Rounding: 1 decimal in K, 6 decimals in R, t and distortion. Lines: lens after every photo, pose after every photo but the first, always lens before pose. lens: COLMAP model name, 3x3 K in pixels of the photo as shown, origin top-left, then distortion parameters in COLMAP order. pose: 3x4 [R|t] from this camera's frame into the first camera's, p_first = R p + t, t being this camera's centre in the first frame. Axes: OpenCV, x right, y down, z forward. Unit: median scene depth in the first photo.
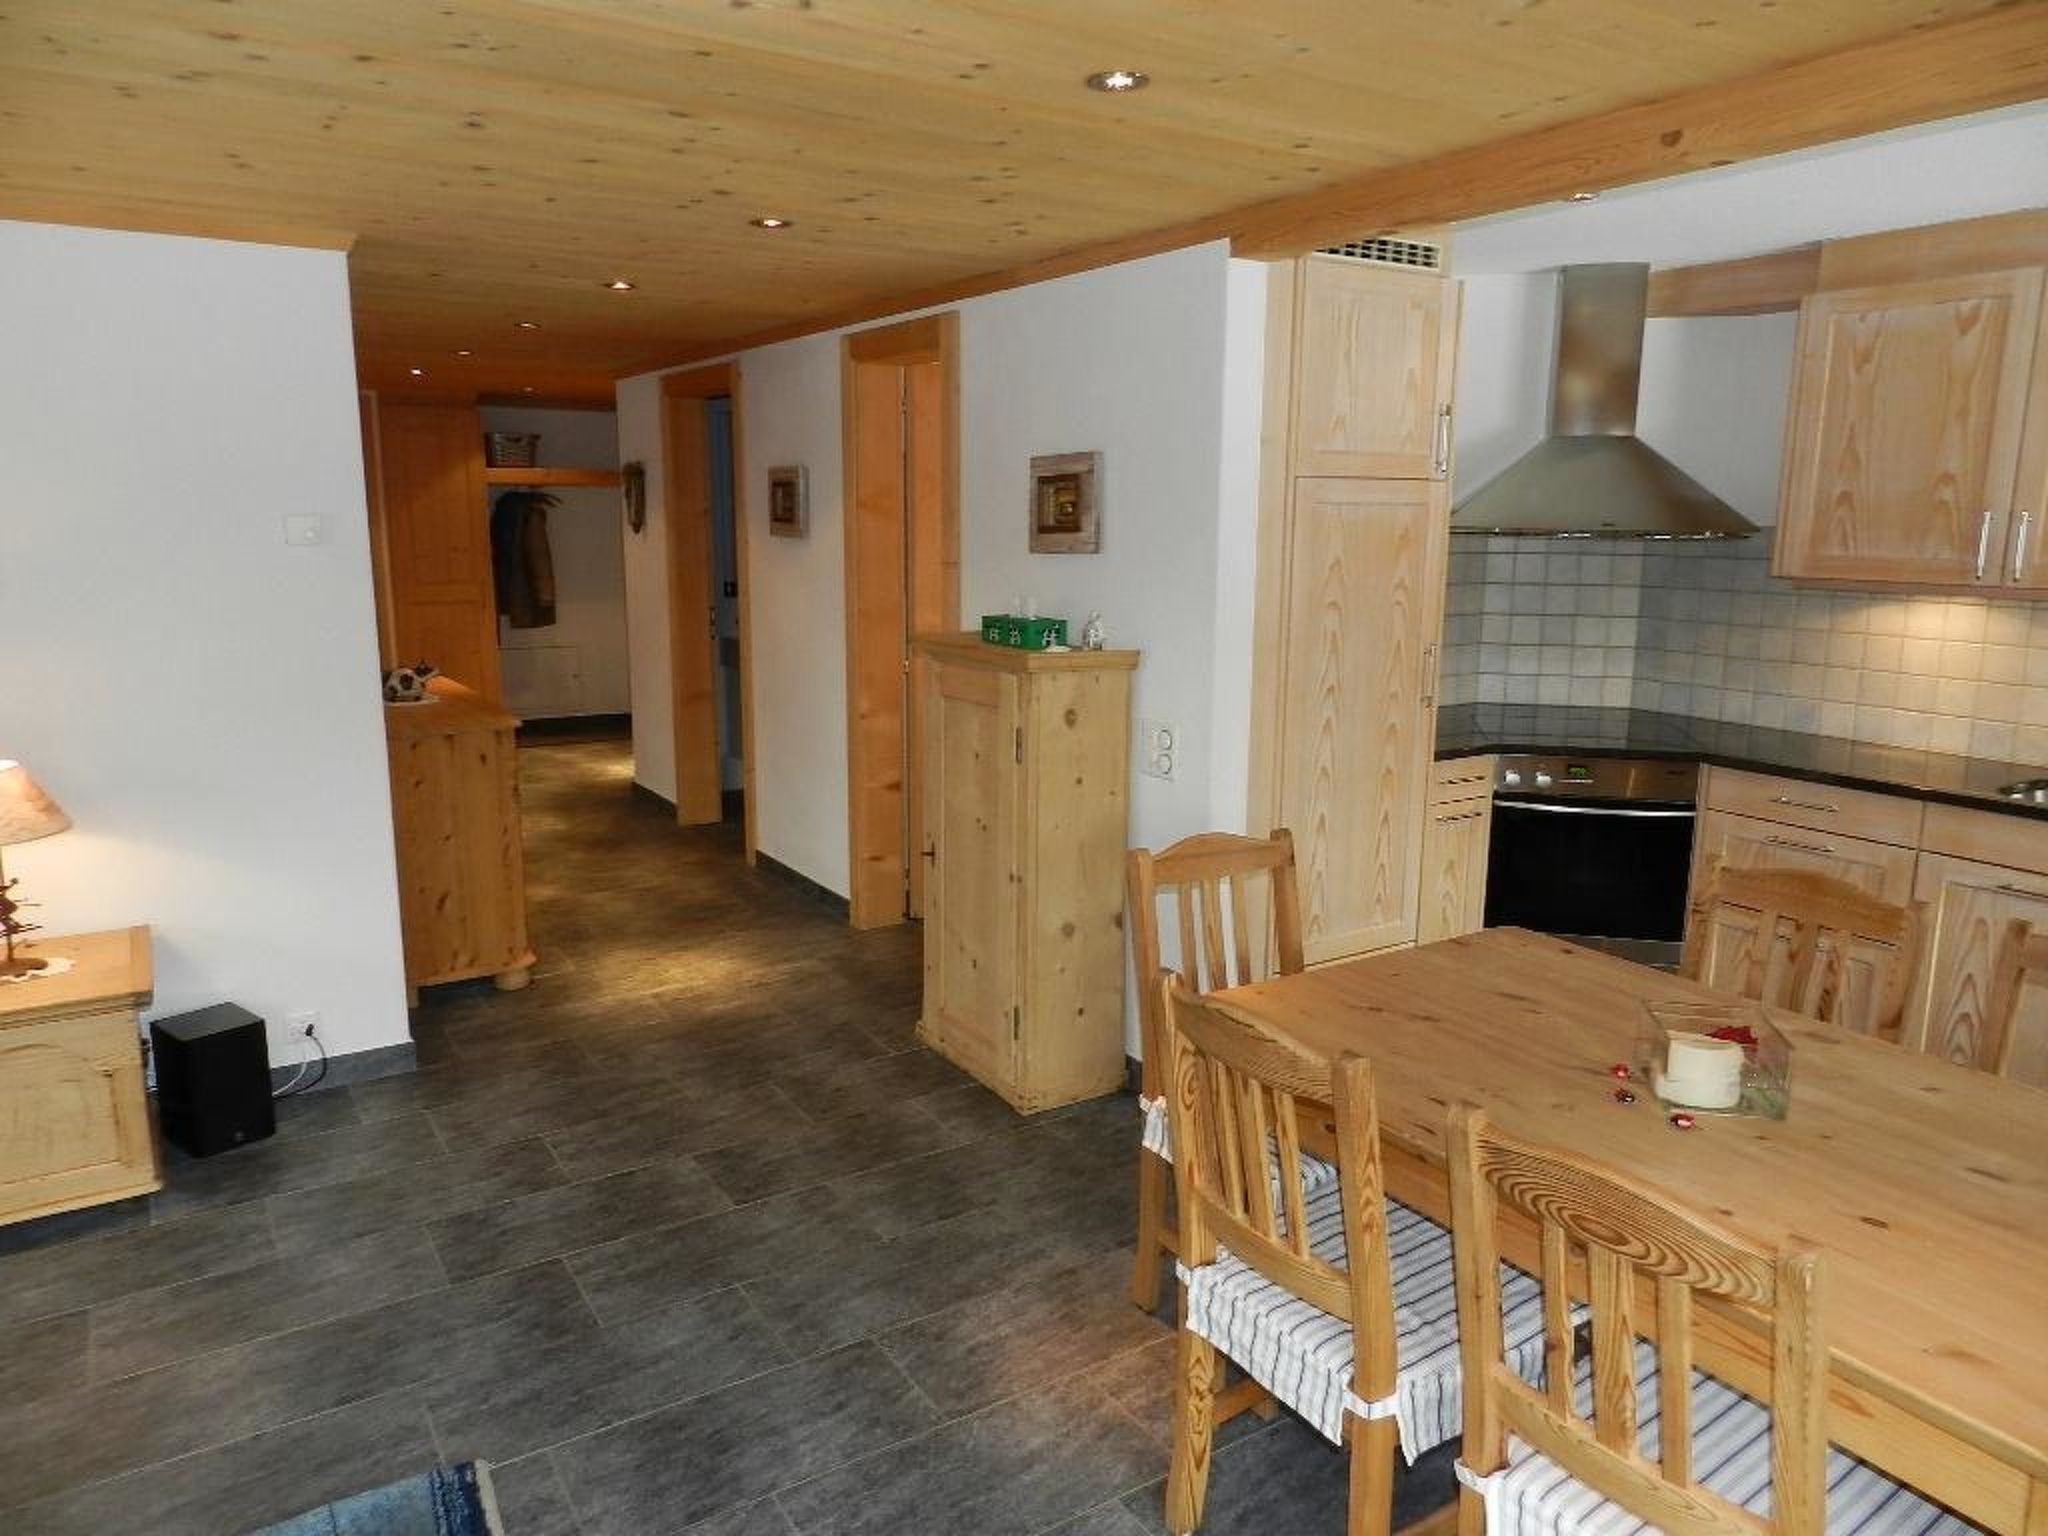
lens RADIAL K [[1377.5, 0, 1024.0], [0, 1377.5, 768.0], [0, 0, 1]] dist [0.013986, -0.000085]
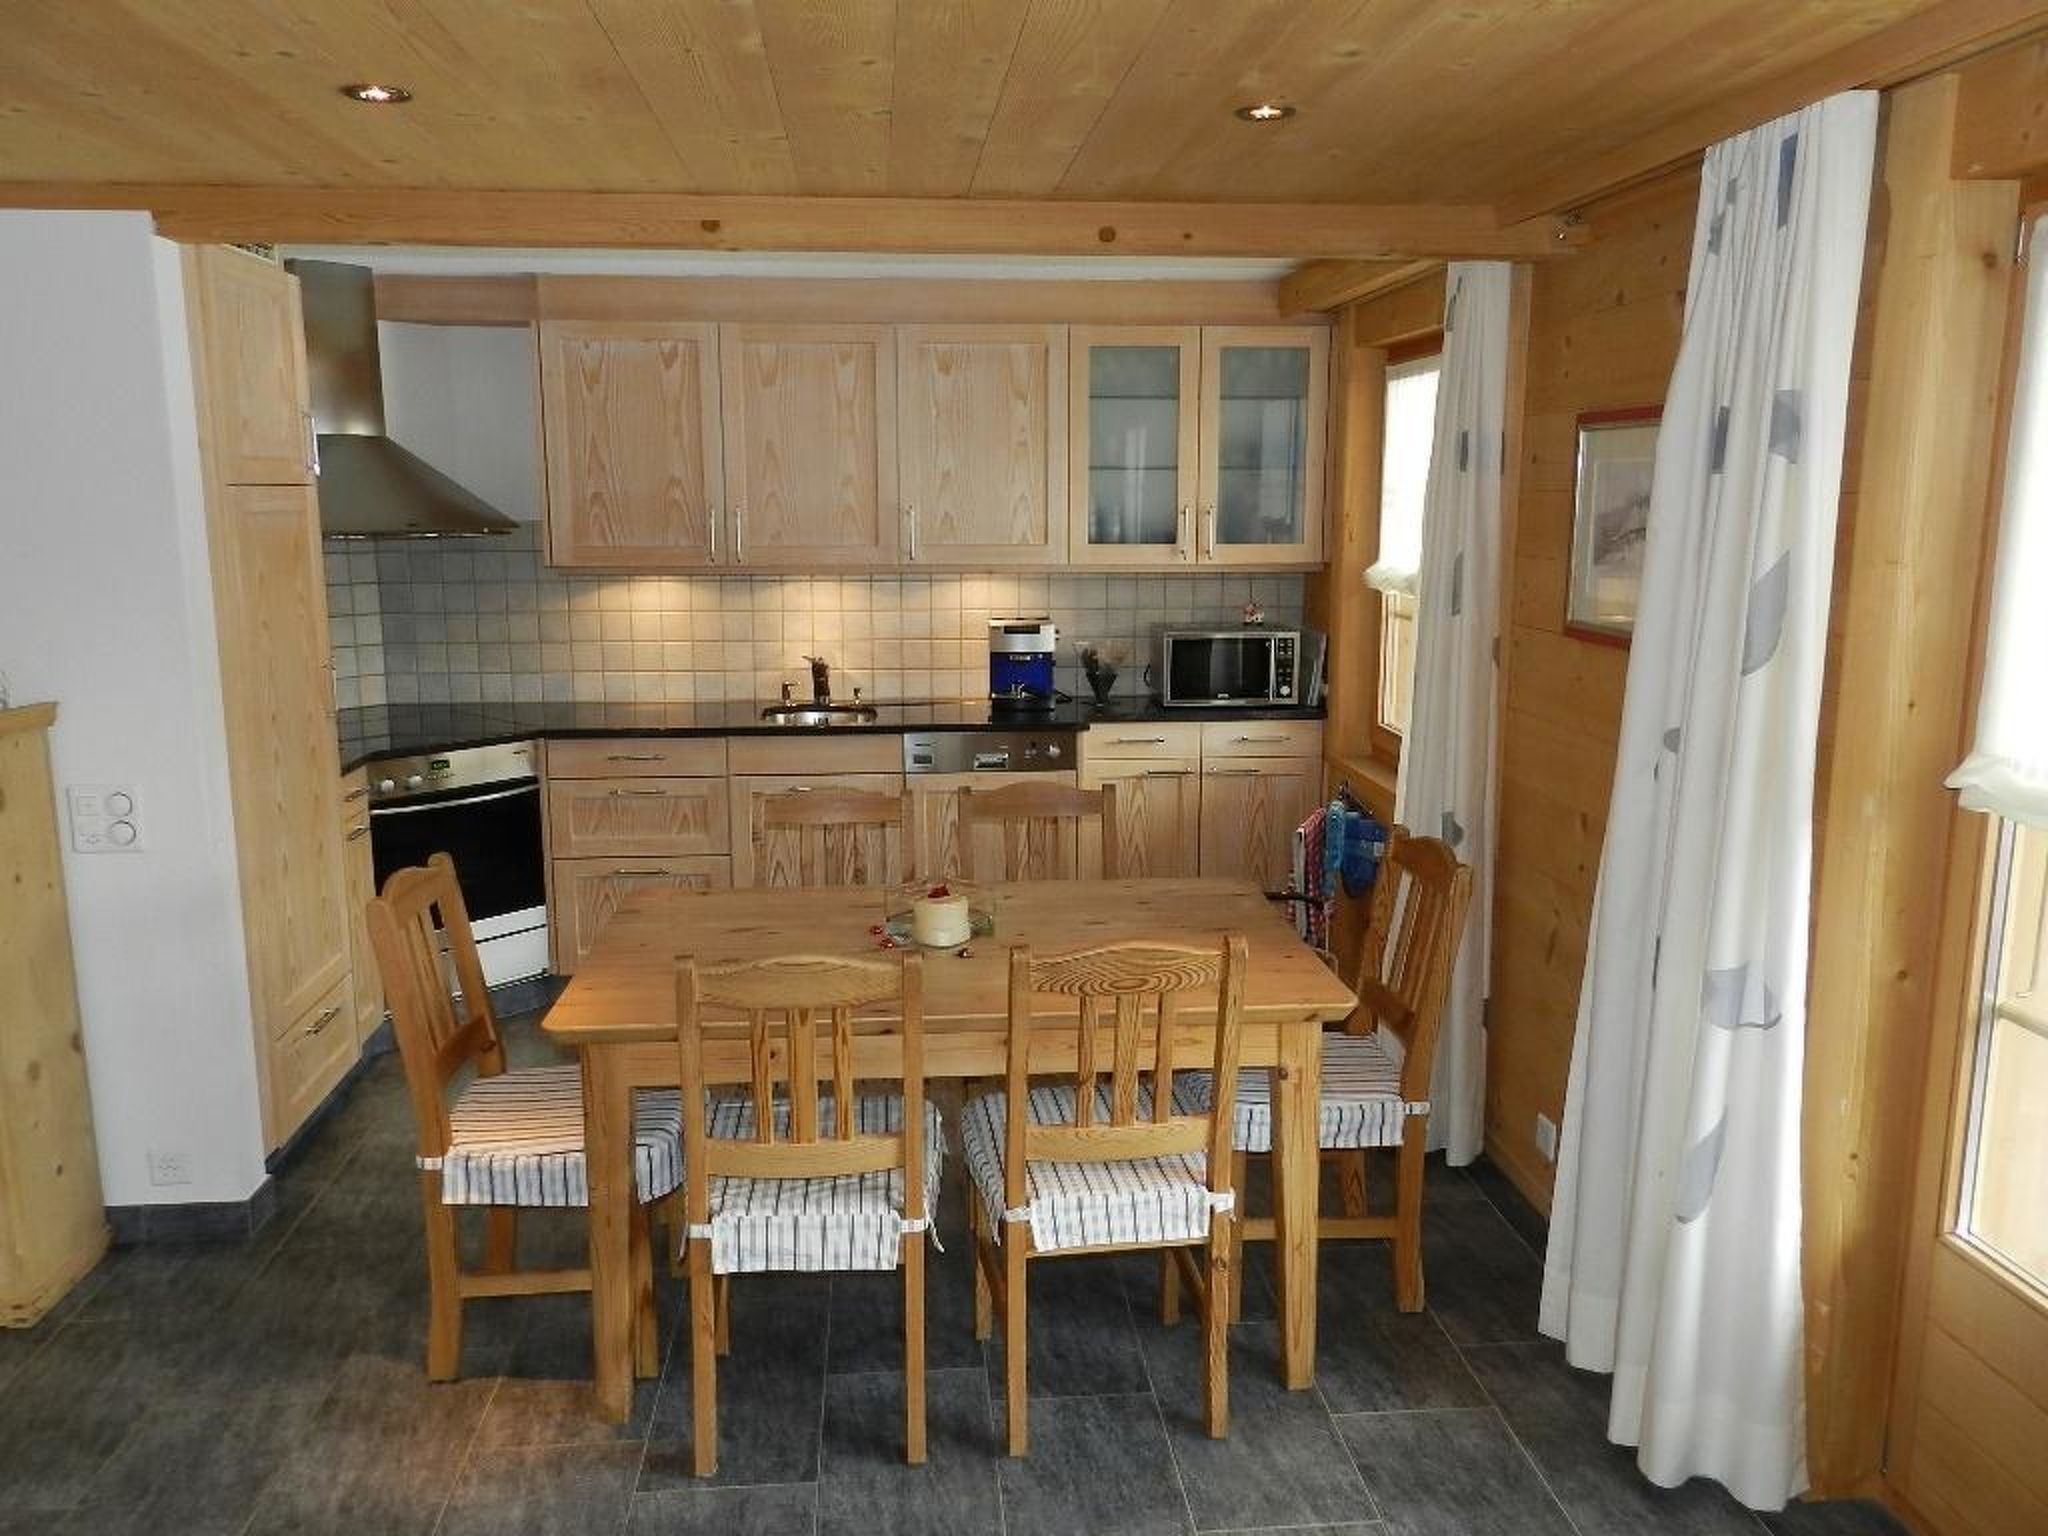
lens RADIAL K [[1550.8, 0, 1024.0], [0, 1550.8, 768.0], [0, 0, 1]] dist [-0.004539, -0.002799]
pose [[0.453043, -0.168214, 0.875475, -0.430551], [0.169235, 0.980408, 0.100799, -0.041097], [-0.875278, 0.102495, 0.472635, 0.085783]]
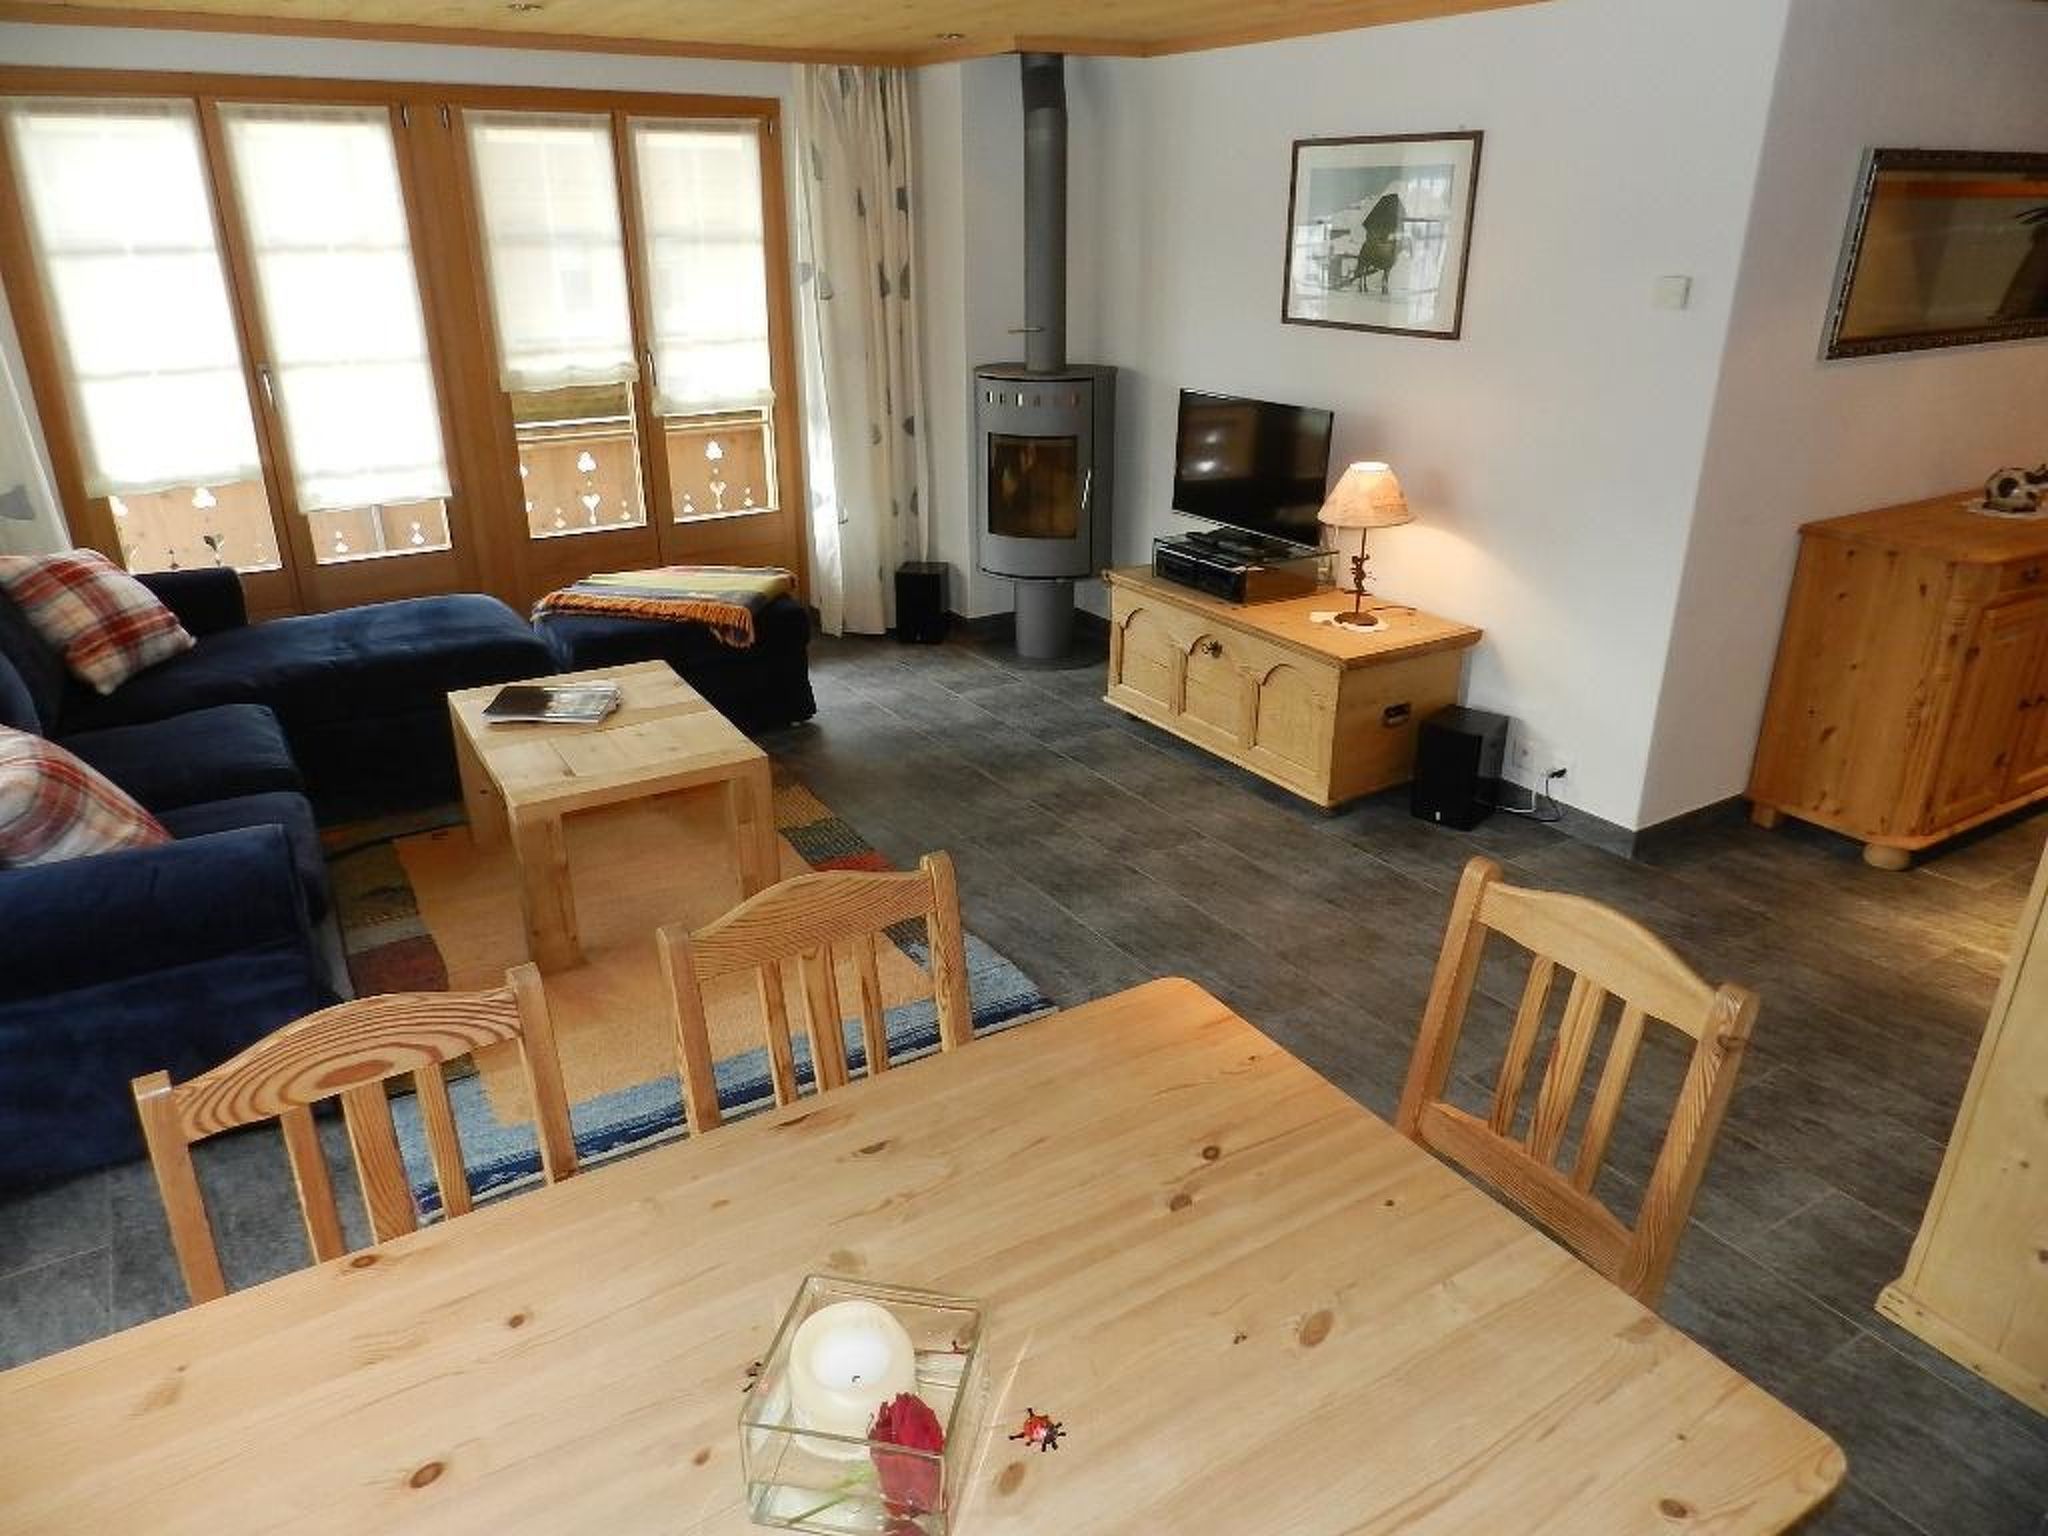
lens RADIAL K [[1377.5, 0, 1024.0], [0, 1377.5, 768.0], [0, 0, 1]] dist [0.013986, -0.000085]
pose [[-0.002190, 0.370811, -0.928706, 0.480928], [-0.187877, 0.912018, 0.364590, -0.127863], [0.982190, 0.175281, 0.067669, 0.509811]]
